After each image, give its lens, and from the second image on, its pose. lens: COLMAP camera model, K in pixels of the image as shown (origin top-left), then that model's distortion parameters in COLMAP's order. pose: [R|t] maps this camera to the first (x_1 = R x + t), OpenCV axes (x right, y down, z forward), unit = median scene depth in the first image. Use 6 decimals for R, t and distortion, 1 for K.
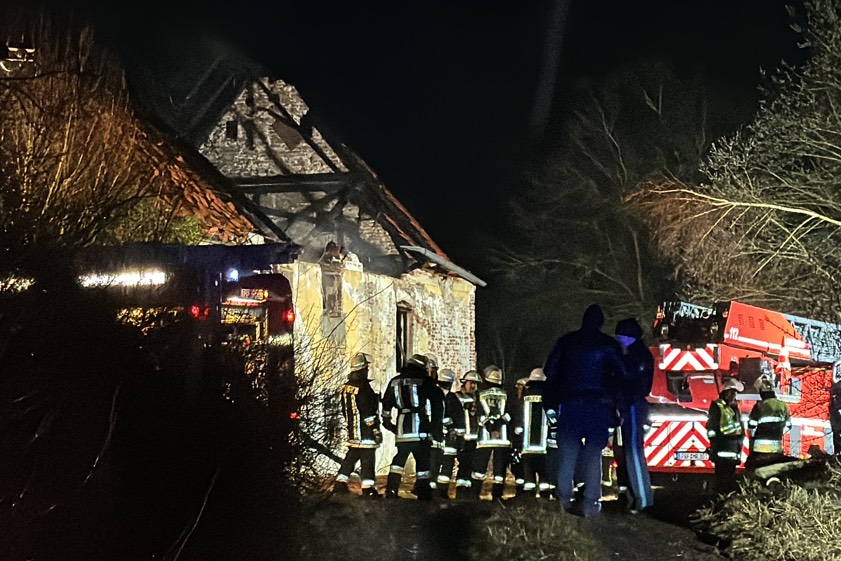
lens RADIAL K [[2431.7, 0, 420.5], [0, 2431.7, 280.5], [0, 0, 1]] dist [0.090320, 0.373941]
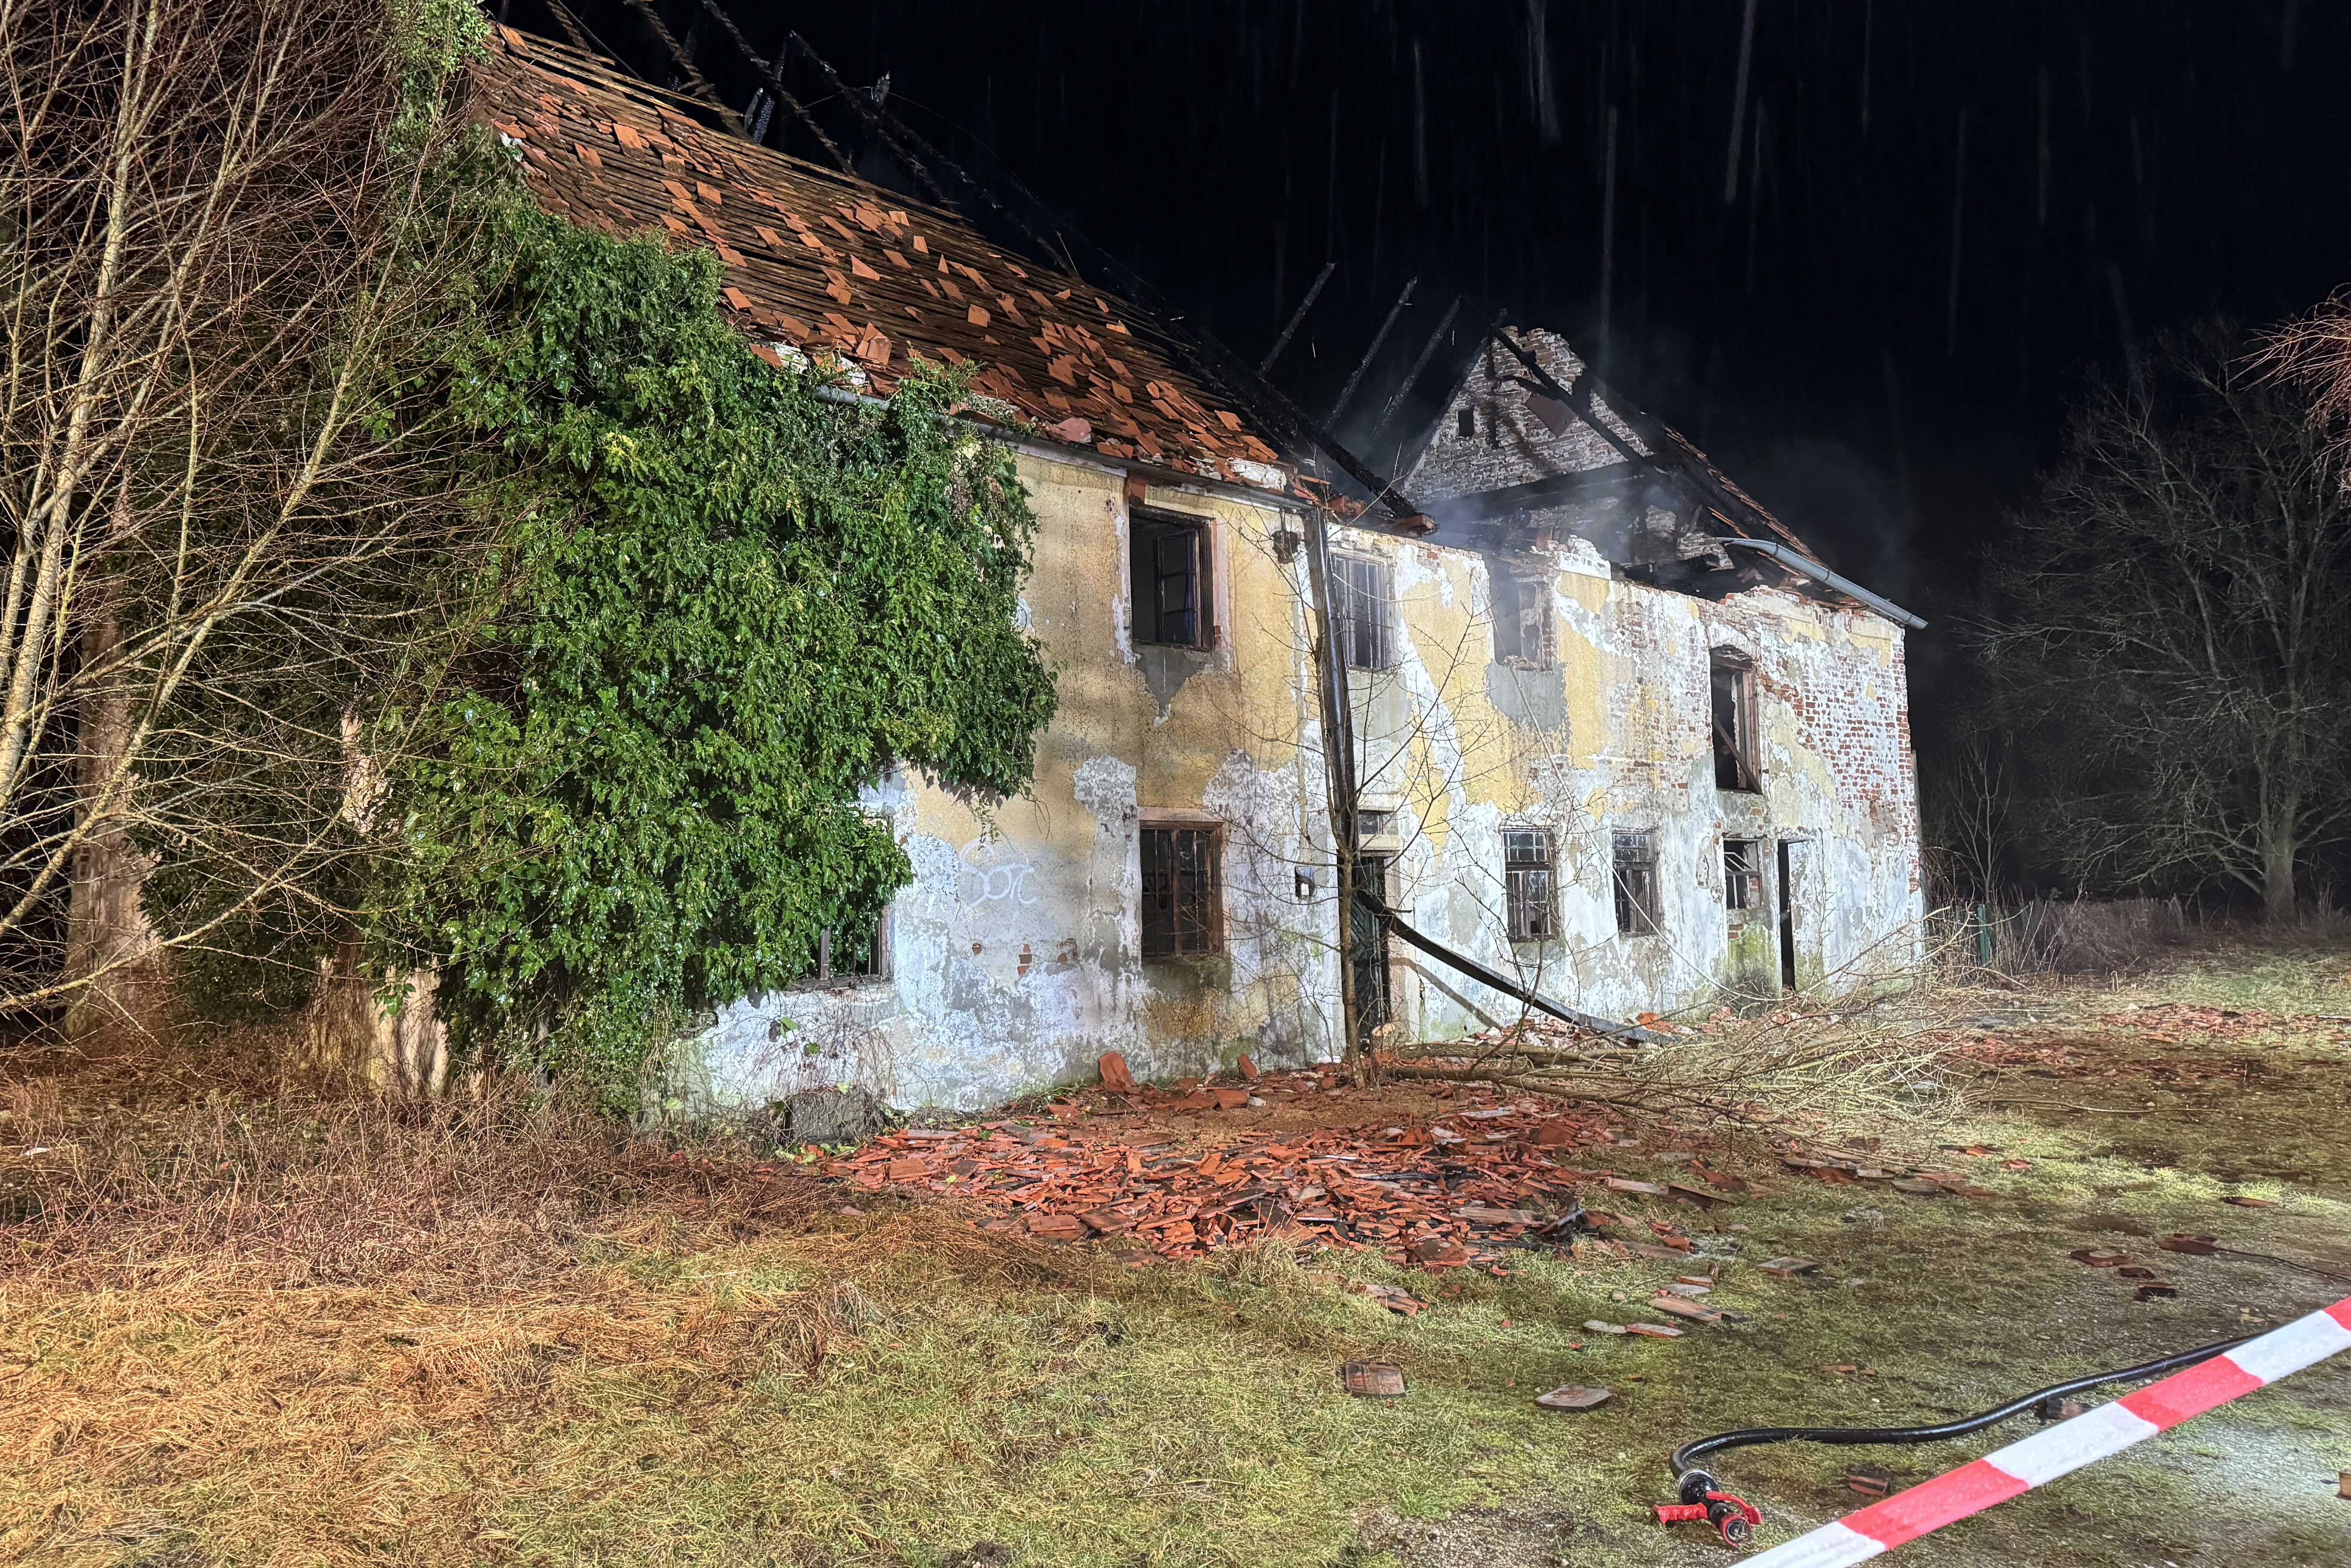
lens RADIAL K [[1681.5, 0, 1127.9], [0, 1681.5, 698.3], [0, 0, 1]] dist [0.122317, -0.002907]
pose [[0.904572, -0.057527, -0.422421, 0.028350], [0.042738, 0.998099, -0.044407, 0.028905], [0.424173, 0.022116, 0.905311, 0.622791]]
